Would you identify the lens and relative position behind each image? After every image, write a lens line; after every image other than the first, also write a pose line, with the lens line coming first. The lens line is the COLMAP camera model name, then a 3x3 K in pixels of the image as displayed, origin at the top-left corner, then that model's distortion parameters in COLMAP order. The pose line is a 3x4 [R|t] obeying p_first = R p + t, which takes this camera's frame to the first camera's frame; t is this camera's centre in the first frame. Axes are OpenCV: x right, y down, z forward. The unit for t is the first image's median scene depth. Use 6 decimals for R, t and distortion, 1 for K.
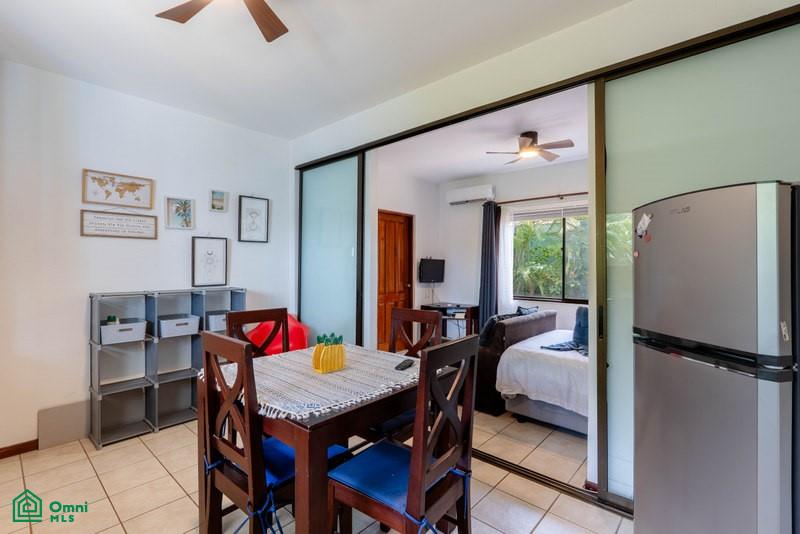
lens RADIAL K [[366.5, 0, 396.6], [0, 366.5, 265.4], [0, 0, 1]] dist [-0.007747, 0.000375]
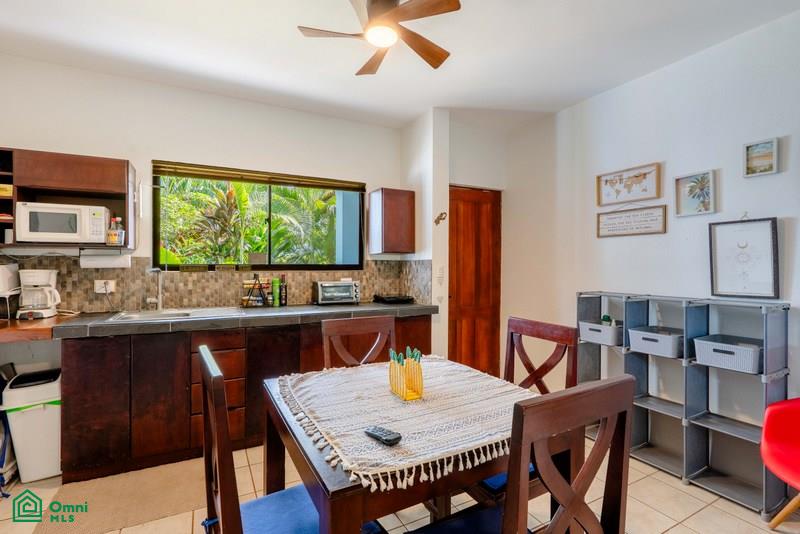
lens RADIAL K [[366.5, 0, 396.6], [0, 366.5, 265.4], [0, 0, 1]] dist [-0.007747, 0.000375]
pose [[-0.343515, -0.005335, -0.939132, 0.302605], [-0.004625, 0.999981, -0.003989, 0.007090], [0.939136, 0.002974, -0.343533, 0.675412]]
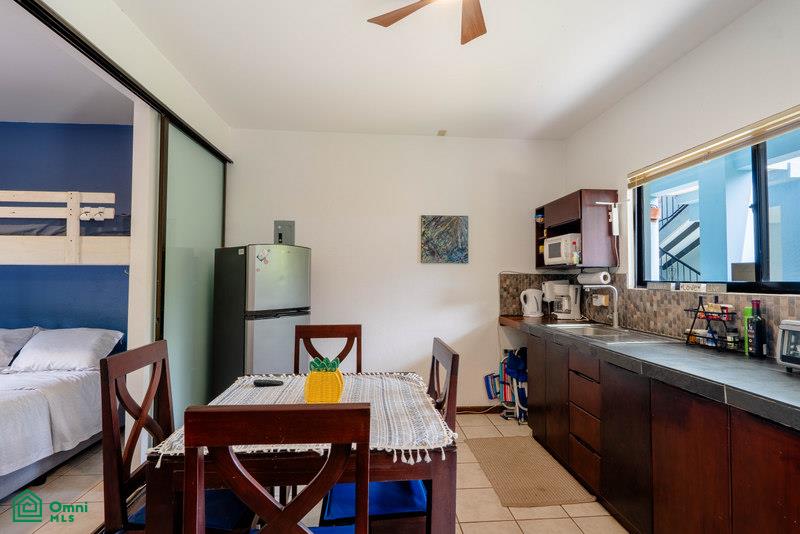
lens RADIAL K [[368.2, 0, 400.0], [0, 368.2, 267.0], [0, 0, 1]] dist [-0.002680, -0.000001]
pose [[-0.729823, 0.010831, 0.683550, -0.480535], [-0.009641, 0.999612, -0.026133, -0.001291], [-0.683568, -0.025663, -0.729435, 0.811796]]
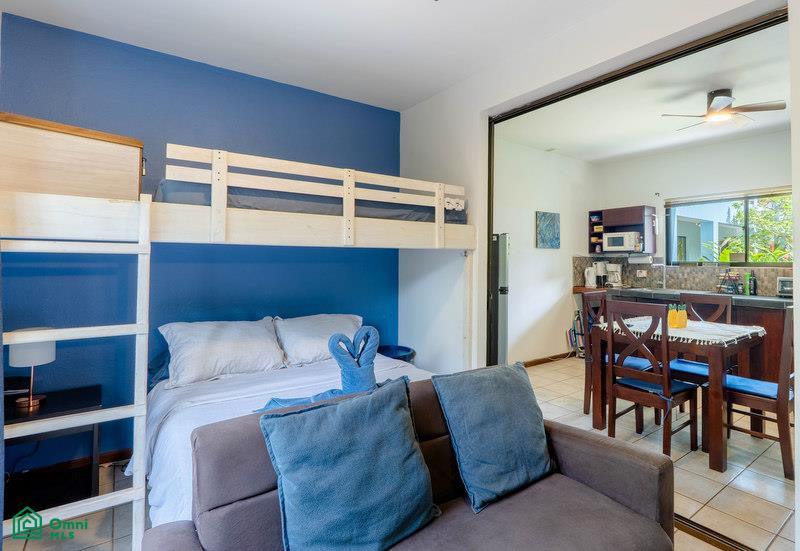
lens RADIAL K [[417.1, 0, 447.2], [0, 417.1, 250.2], [0, 0, 1]] dist [-0.004346, -0.000309]
pose [[-0.986307, -0.007254, 0.164758, 0.267322], [-0.011068, 0.999691, -0.022244, 0.004776], [-0.164546, -0.023763, -0.986083, 1.574454]]
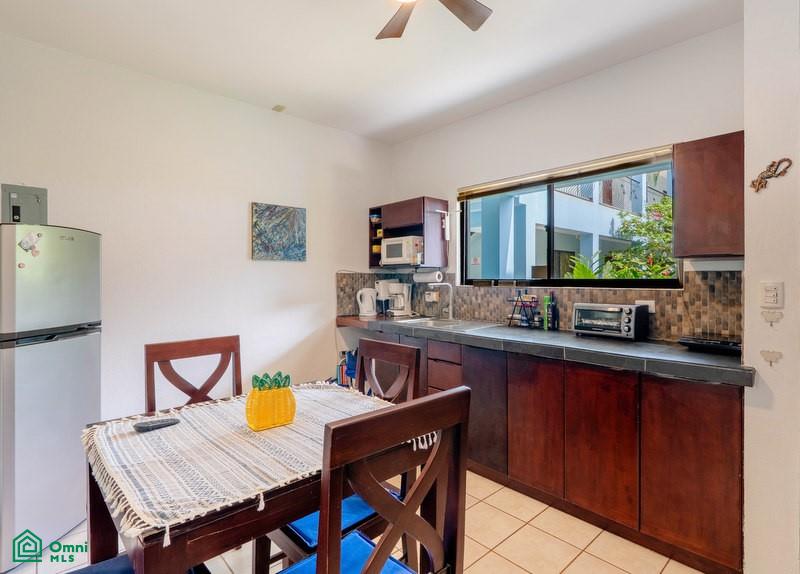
lens RADIAL K [[413.4, 0, 435.7], [0, 413.4, 277.6], [0, 0, 1]] dist [-0.002370, 0.000264]
pose [[-0.998730, -0.004815, 0.050159, -0.289677], [-0.004913, 0.999986, -0.001831, 0.001269], [-0.050149, -0.002076, -0.998740, 0.960343]]
